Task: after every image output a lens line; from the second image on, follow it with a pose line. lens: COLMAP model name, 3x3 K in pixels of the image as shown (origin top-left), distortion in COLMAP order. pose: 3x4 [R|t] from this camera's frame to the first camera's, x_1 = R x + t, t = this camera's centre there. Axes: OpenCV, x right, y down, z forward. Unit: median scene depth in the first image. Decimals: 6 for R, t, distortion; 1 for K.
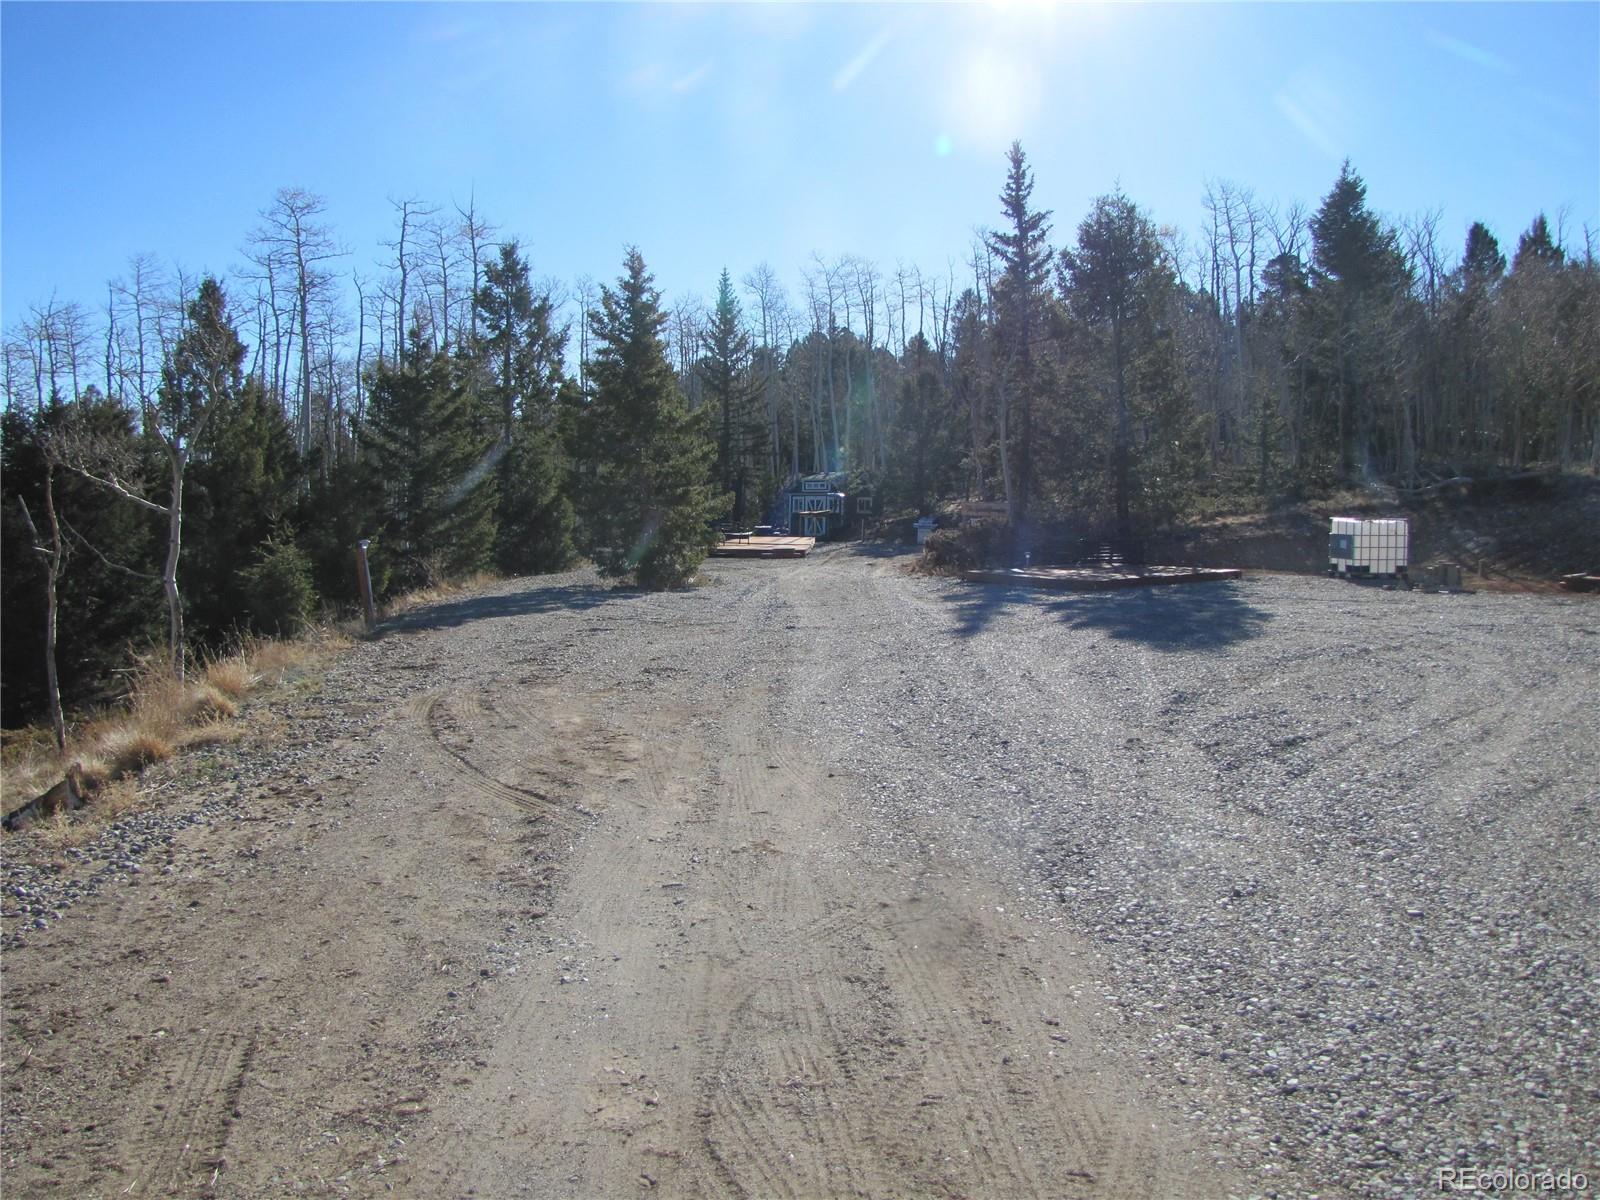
lens RADIAL K [[1340.1, 0, 795.2], [0, 1340.1, 575.6], [0, 0, 1]] dist [-0.185217, 0.169326]
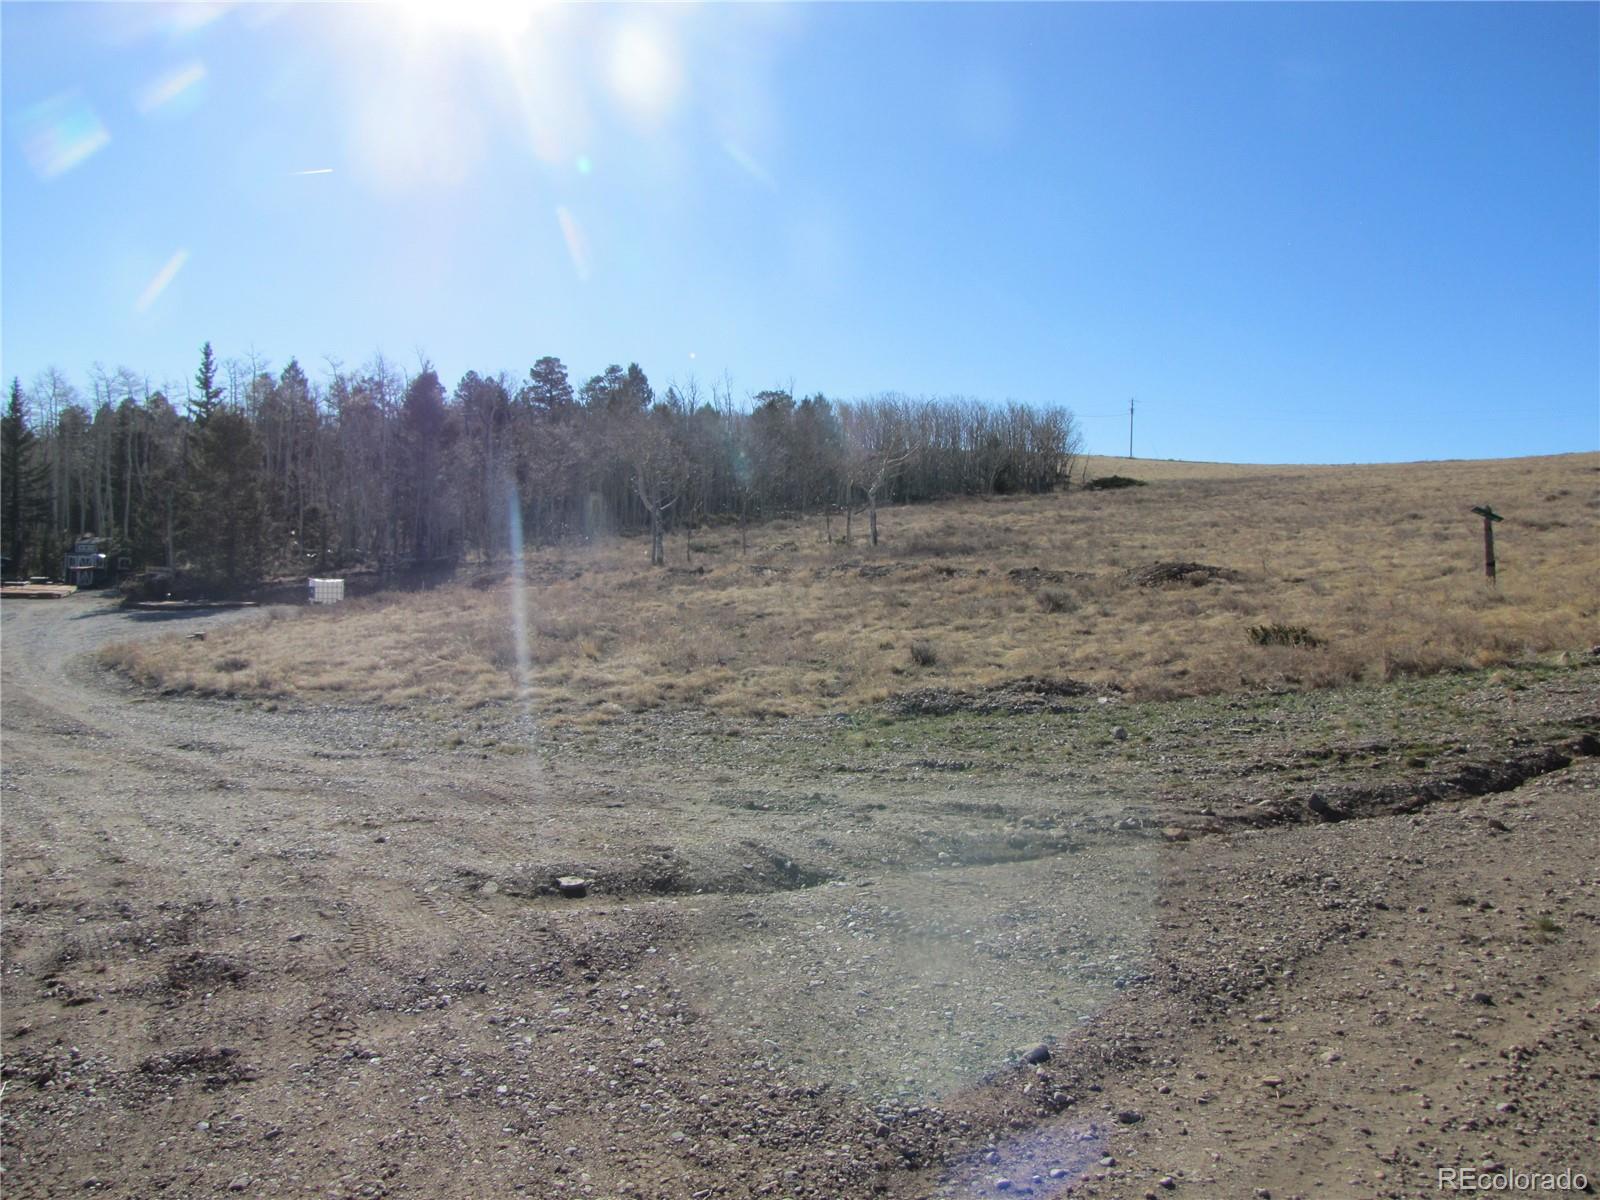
lens RADIAL K [[1340.1, 0, 795.6], [0, 1340.1, 577.3], [0, 0, 1]] dist [-0.185217, 0.169326]
pose [[0.886442, 0.020254, 0.462397, 0.079498], [-0.001114, 0.999133, -0.041629, 0.023800], [-0.462839, 0.036387, 0.885695, -0.733337]]
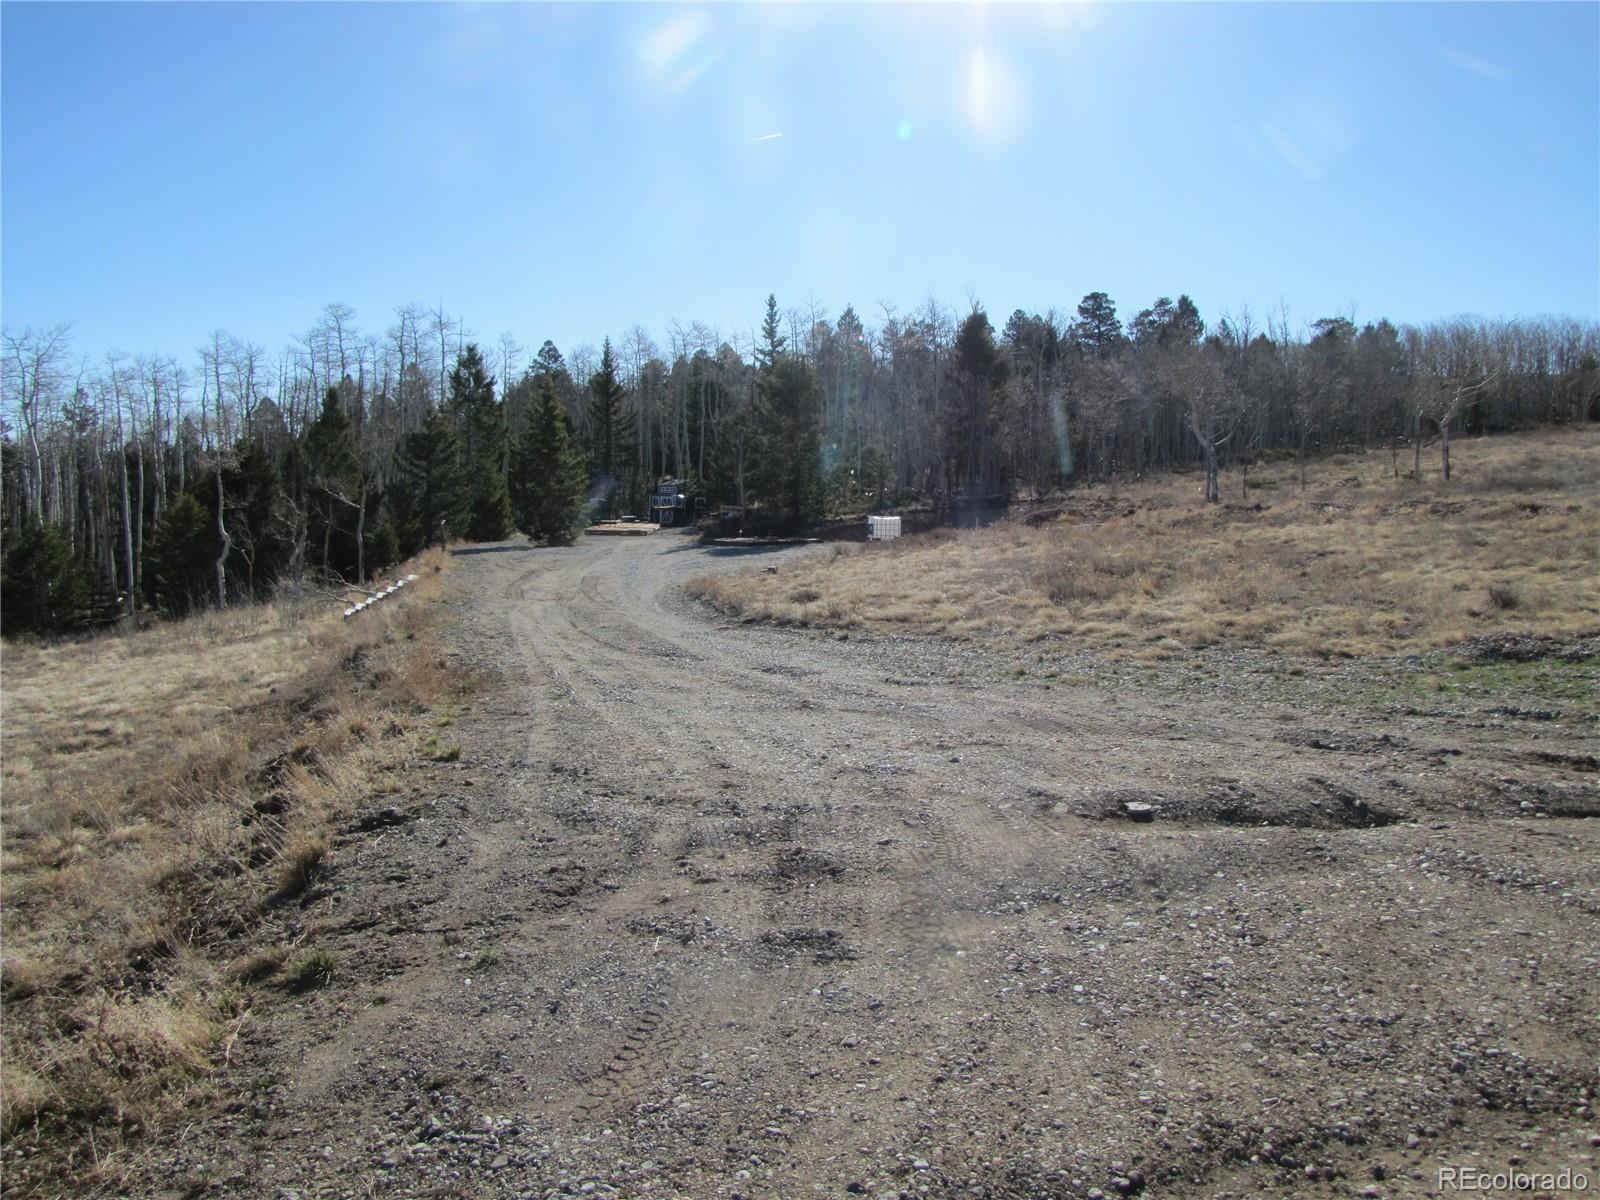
lens RADIAL K [[1340.1, 0, 805.2], [0, 1340.1, 575.6], [0, 0, 1]] dist [-0.185217, 0.169326]
pose [[0.996622, 0.012637, 0.081145, 0.076029], [-0.013245, 0.999888, 0.006957, 0.024246], [-0.081048, -0.008009, 0.996678, -0.737334]]
